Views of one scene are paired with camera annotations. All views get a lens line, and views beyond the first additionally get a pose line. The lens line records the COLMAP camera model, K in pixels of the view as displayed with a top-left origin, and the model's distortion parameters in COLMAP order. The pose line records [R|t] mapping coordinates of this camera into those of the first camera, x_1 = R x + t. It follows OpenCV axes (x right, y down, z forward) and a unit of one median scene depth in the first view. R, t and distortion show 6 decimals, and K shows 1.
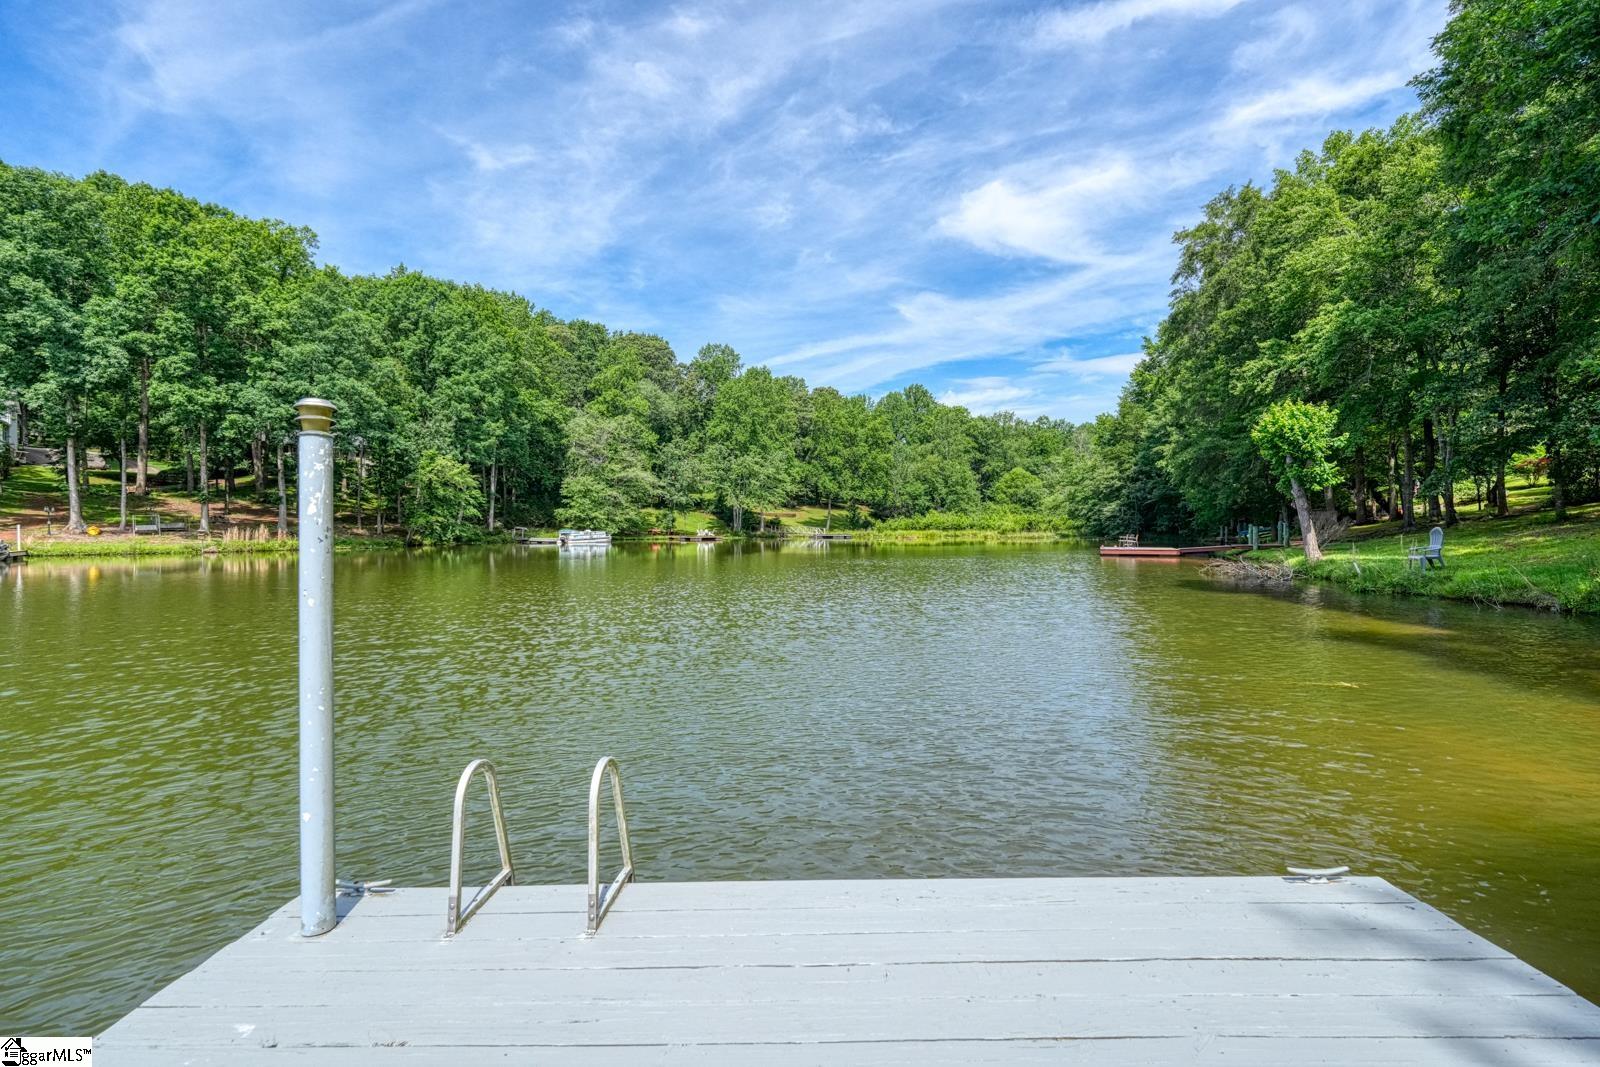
lens RADIAL K [[707.9, 0, 802.8], [0, 707.9, 532.1], [0, 0, 1]] dist [0.001871, 0.000905]
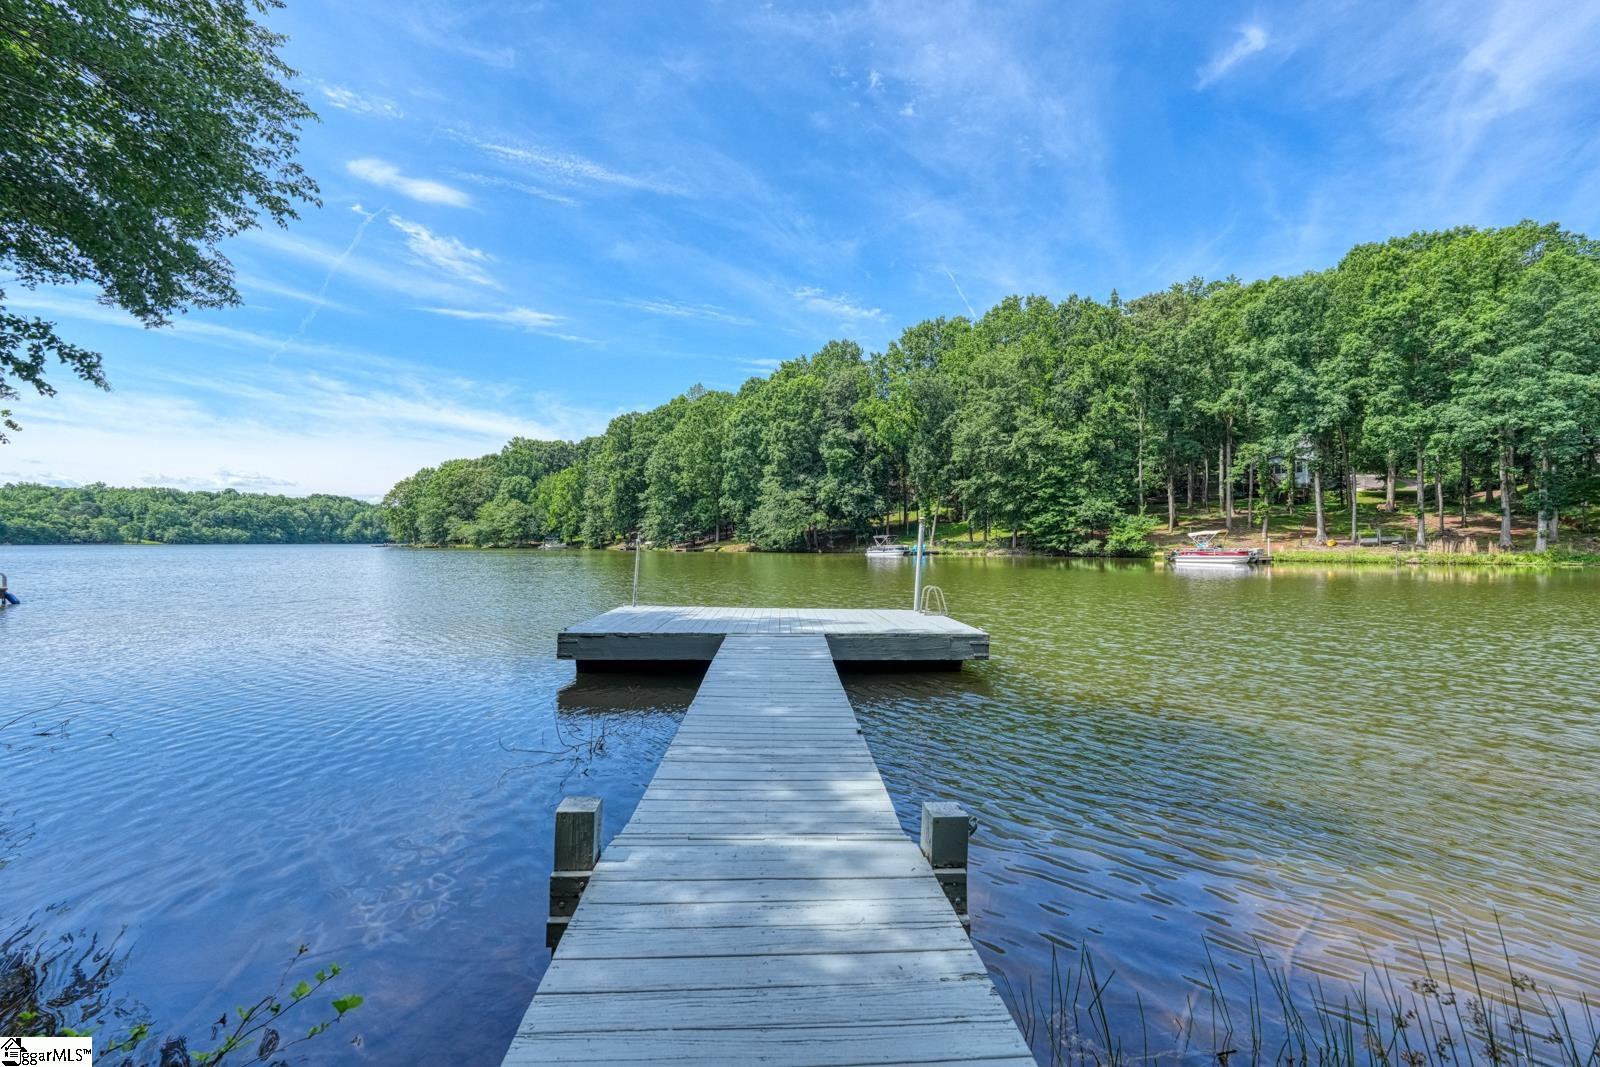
lens RADIAL K [[707.9, 0, 805.8], [0, 707.9, 536.8], [0, 0, 1]] dist [0.001871, 0.000905]
pose [[0.037960, 0.001238, -0.999278, 0.223746], [-0.010012, 0.999950, 0.000859, -0.004035], [0.999229, 0.009972, 0.037971, 0.019582]]
